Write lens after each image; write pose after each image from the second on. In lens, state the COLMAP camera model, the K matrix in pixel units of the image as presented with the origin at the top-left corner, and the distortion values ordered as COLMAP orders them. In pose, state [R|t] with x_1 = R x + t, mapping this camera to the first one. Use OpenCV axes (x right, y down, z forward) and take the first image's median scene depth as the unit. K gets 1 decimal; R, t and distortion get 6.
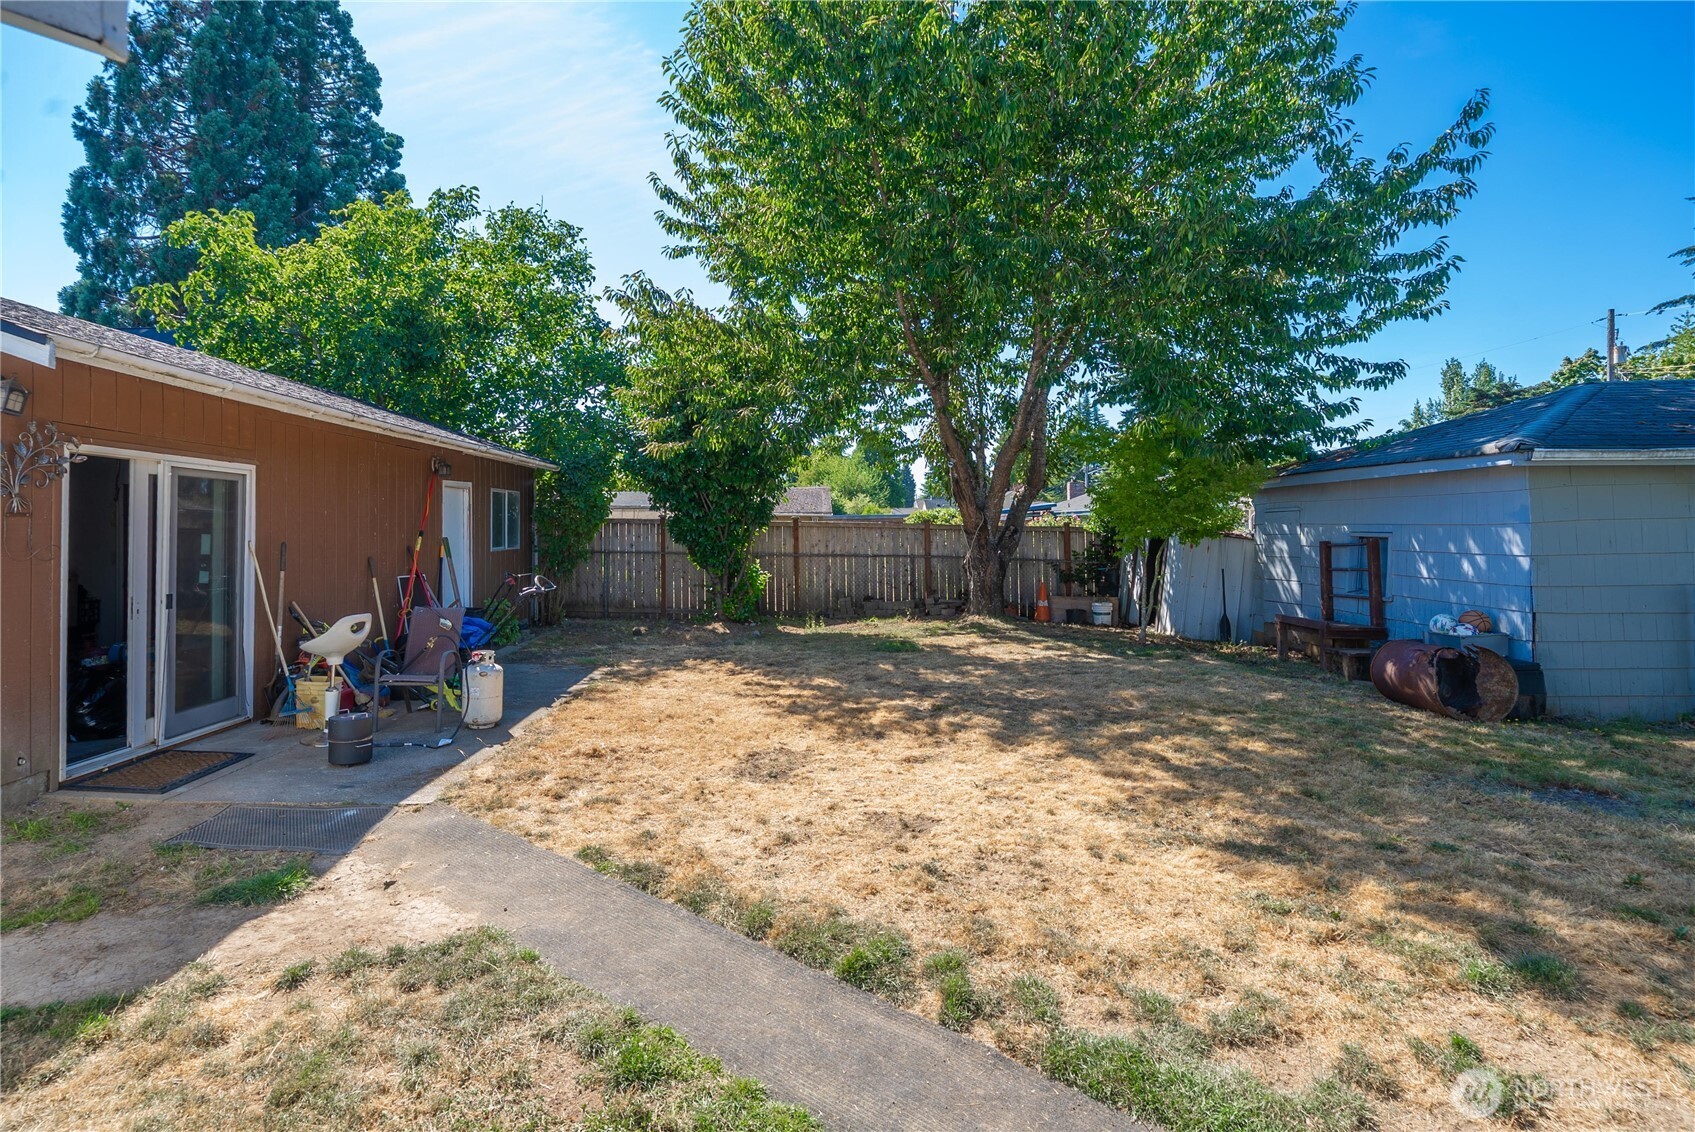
lens RADIAL K [[871.6, 0, 755.6], [0, 871.6, 513.4], [0, 0, 1]] dist [-0.001229, 0.002109]
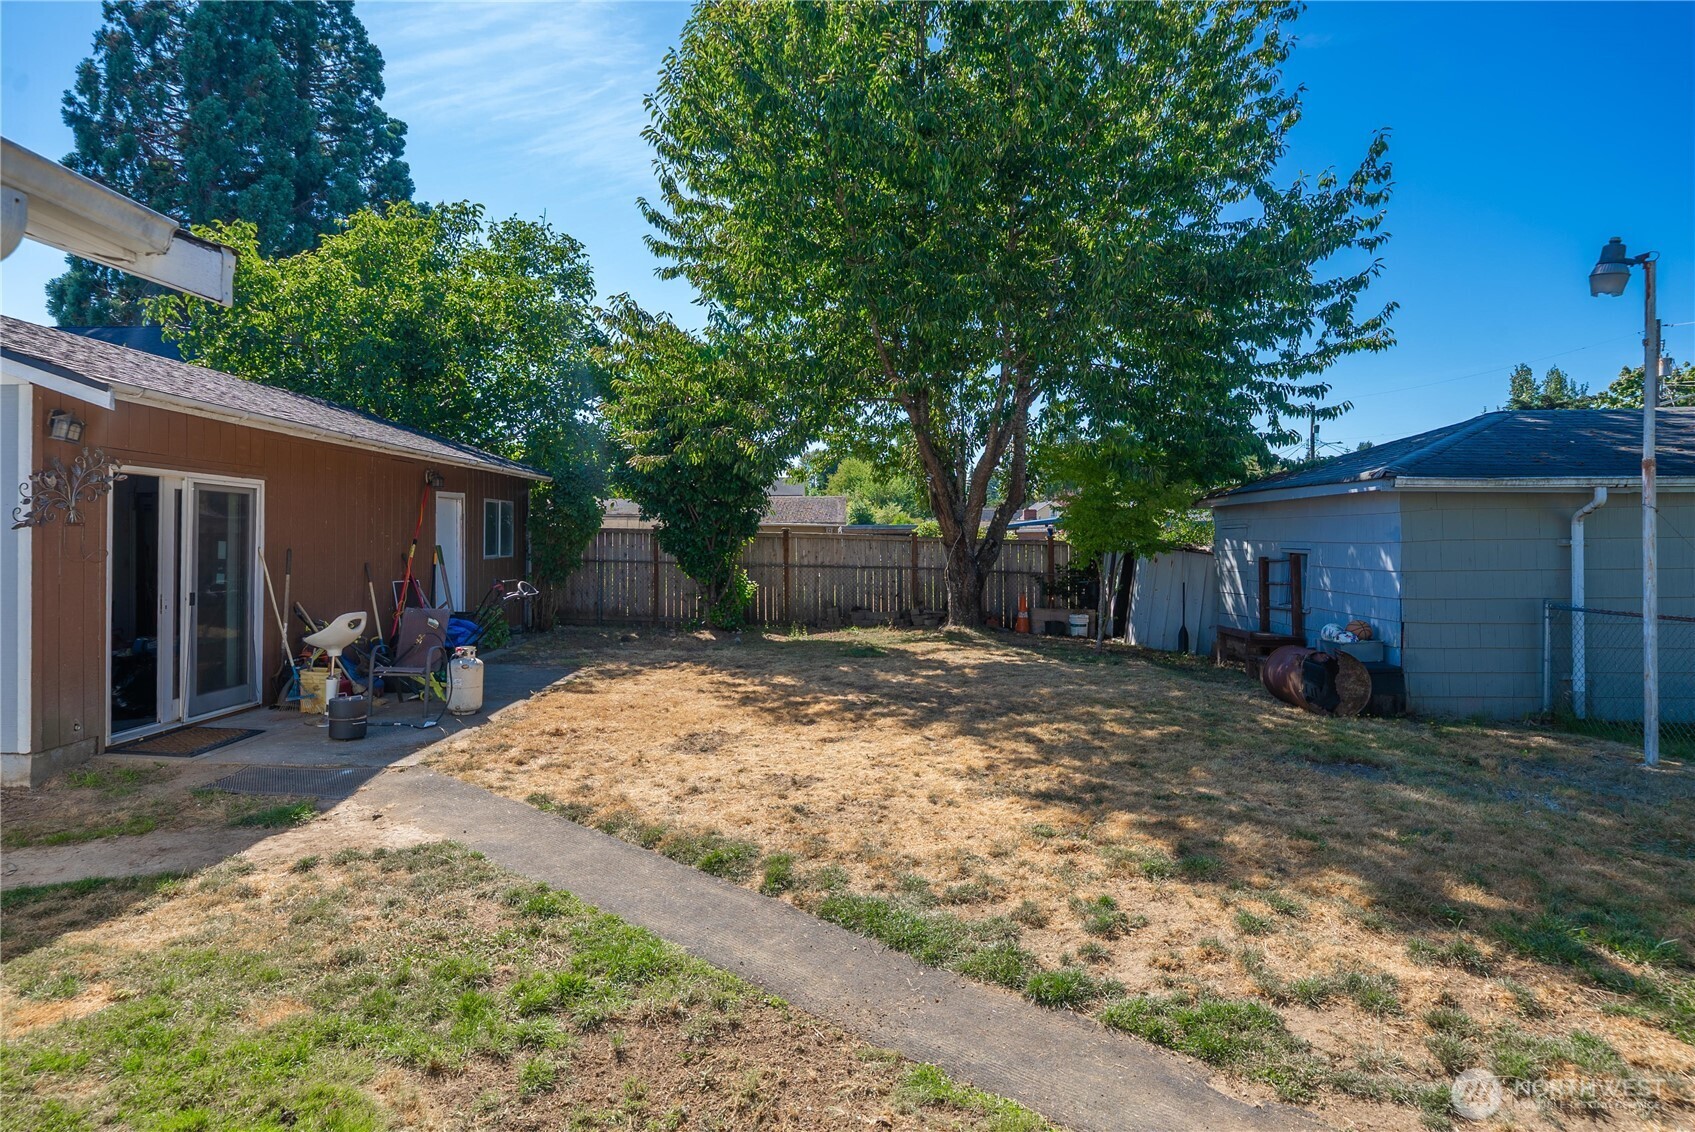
lens RADIAL K [[942.1, 0, 784.9], [0, 942.1, 533.3], [0, 0, 1]] dist [0.003964, -0.001253]
pose [[0.999949, 0.009308, -0.003860, 0.083626], [-0.009259, 0.999879, 0.012486, -0.006624], [0.003976, -0.012450, 0.999915, -0.175123]]
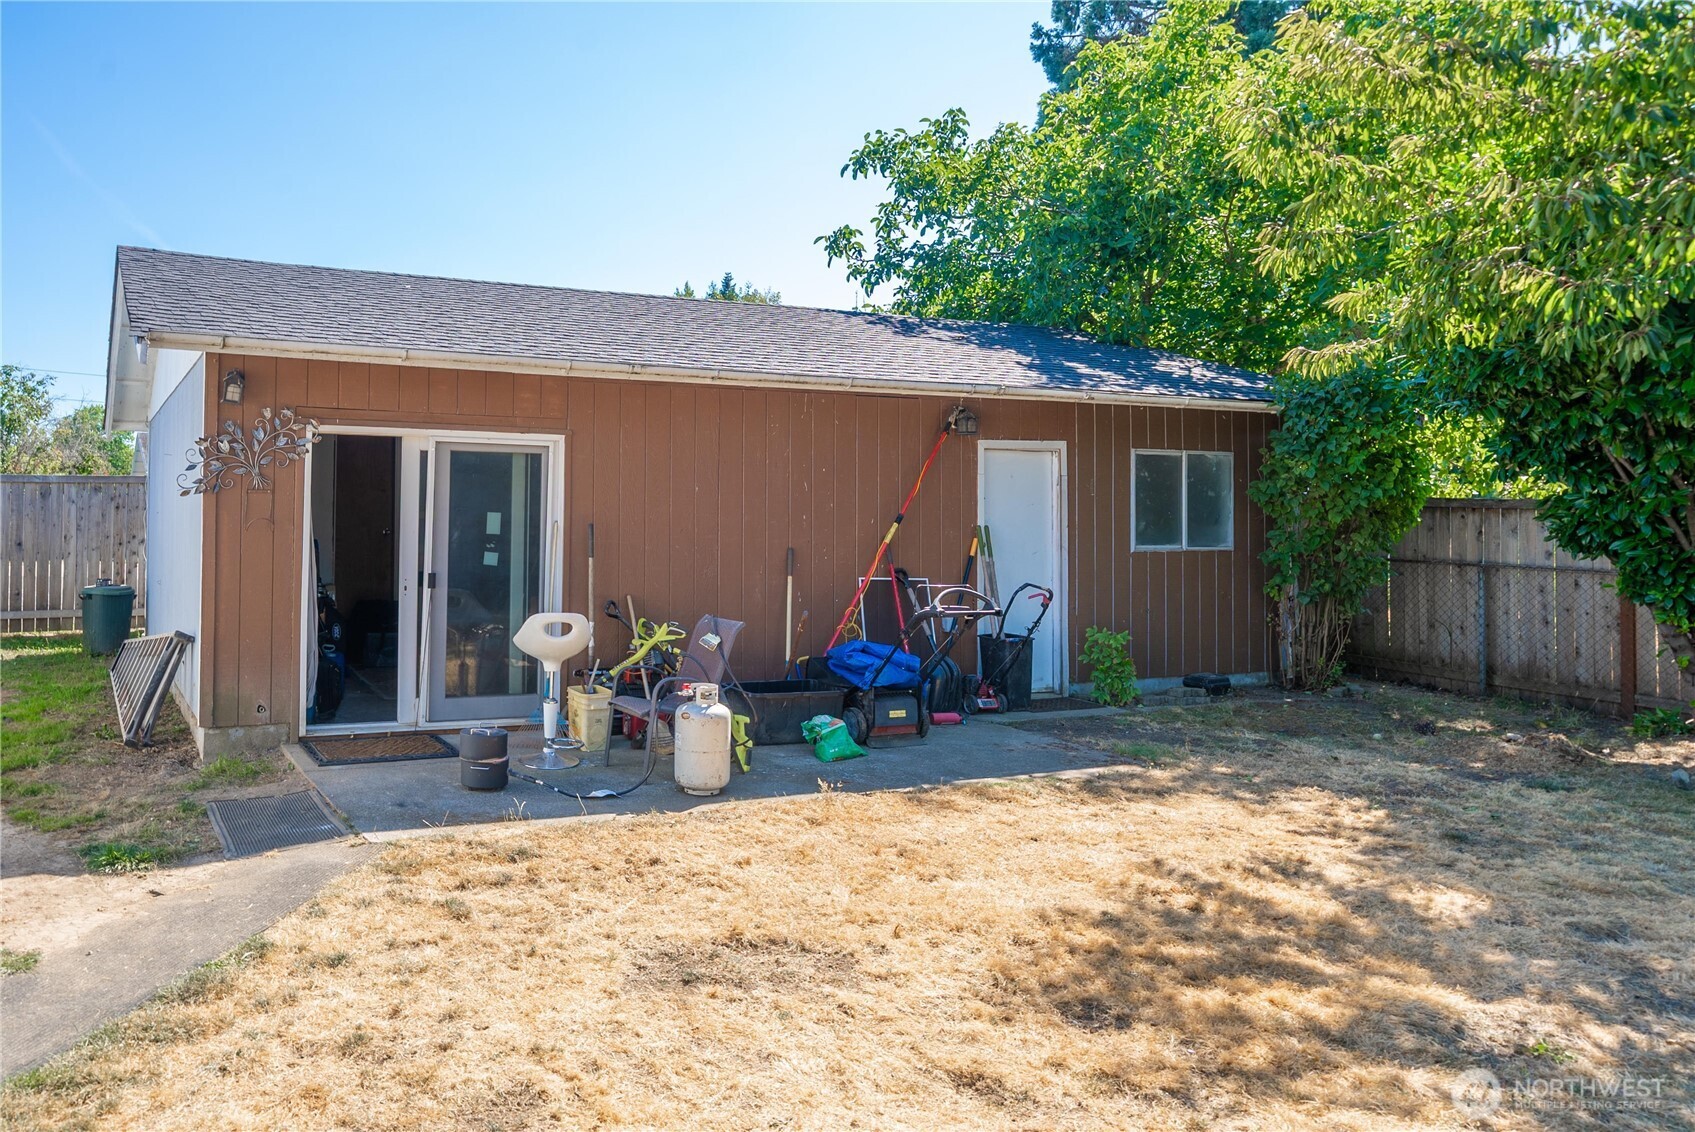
lens RADIAL K [[1184.2, 0, 687.2], [0, 1184.2, 490.5], [0, 0, 1]] dist [0.010664, 0.003887]
pose [[0.418388, -0.006880, -0.908242, 0.450846], [0.003467, 0.999976, -0.005977, 0.006510], [0.908262, -0.000648, 0.418402, 0.489737]]
